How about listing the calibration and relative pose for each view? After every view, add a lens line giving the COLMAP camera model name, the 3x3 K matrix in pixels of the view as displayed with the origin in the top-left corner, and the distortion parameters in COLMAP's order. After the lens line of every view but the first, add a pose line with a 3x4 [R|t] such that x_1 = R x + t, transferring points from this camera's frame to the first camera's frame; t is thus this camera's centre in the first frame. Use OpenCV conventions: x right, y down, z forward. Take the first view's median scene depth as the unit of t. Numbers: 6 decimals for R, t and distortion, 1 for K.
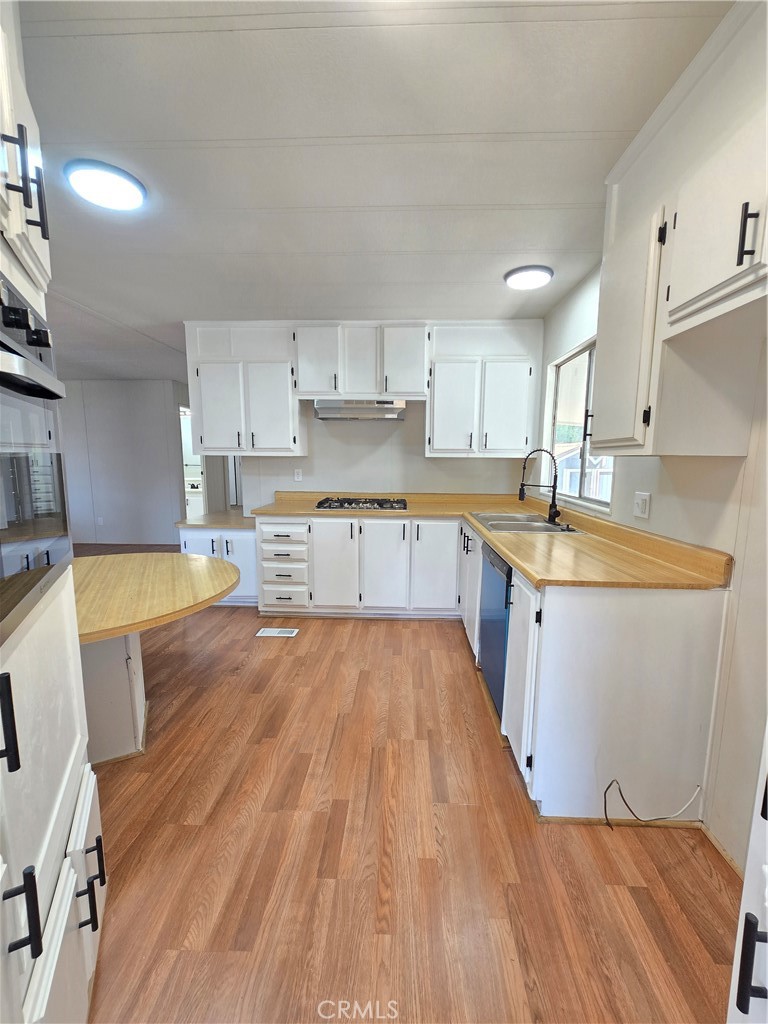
lens RADIAL K [[417.0, 0, 393.2], [0, 417.0, 515.7], [0, 0, 1]] dist [-0.002760, 0.000448]
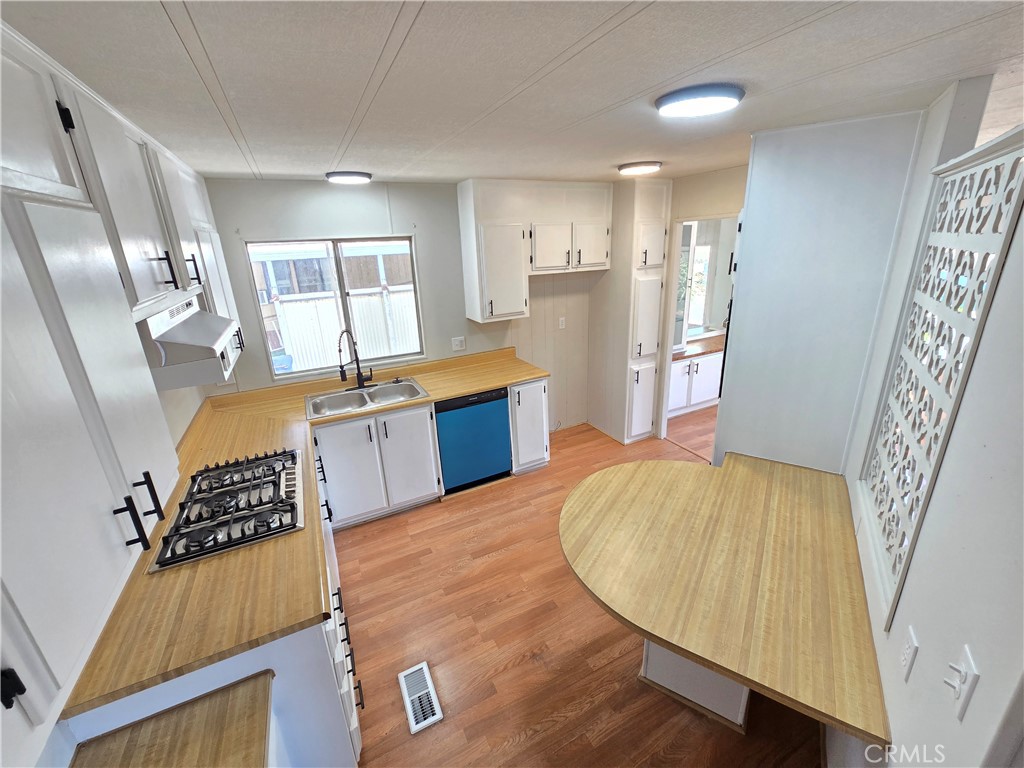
lens RADIAL K [[417.0, 0, 514.2], [0, 417.0, 376.9], [0, 0, 1]] dist [-0.002760, 0.000448]
pose [[-0.478605, -0.265148, 0.837038, -0.682491], [0.154436, 0.913031, 0.377524, -0.330634], [-0.864342, 0.309954, -0.396033, 0.913498]]
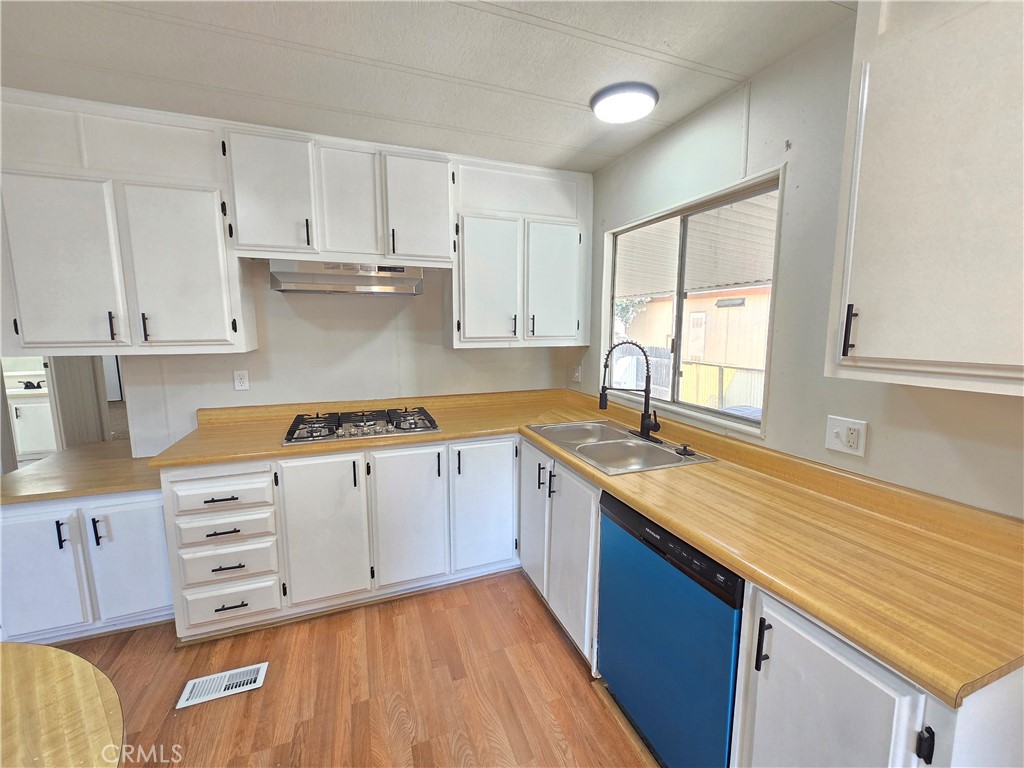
lens RADIAL K [[417.0, 0, 515.9], [0, 417.0, 377.6], [0, 0, 1]] dist [-0.002760, 0.000448]
pose [[0.920813, -0.055405, 0.386049, -0.107220], [0.059526, 0.998226, 0.001282, -0.090538], [-0.385435, 0.021800, 0.922477, 0.322665]]
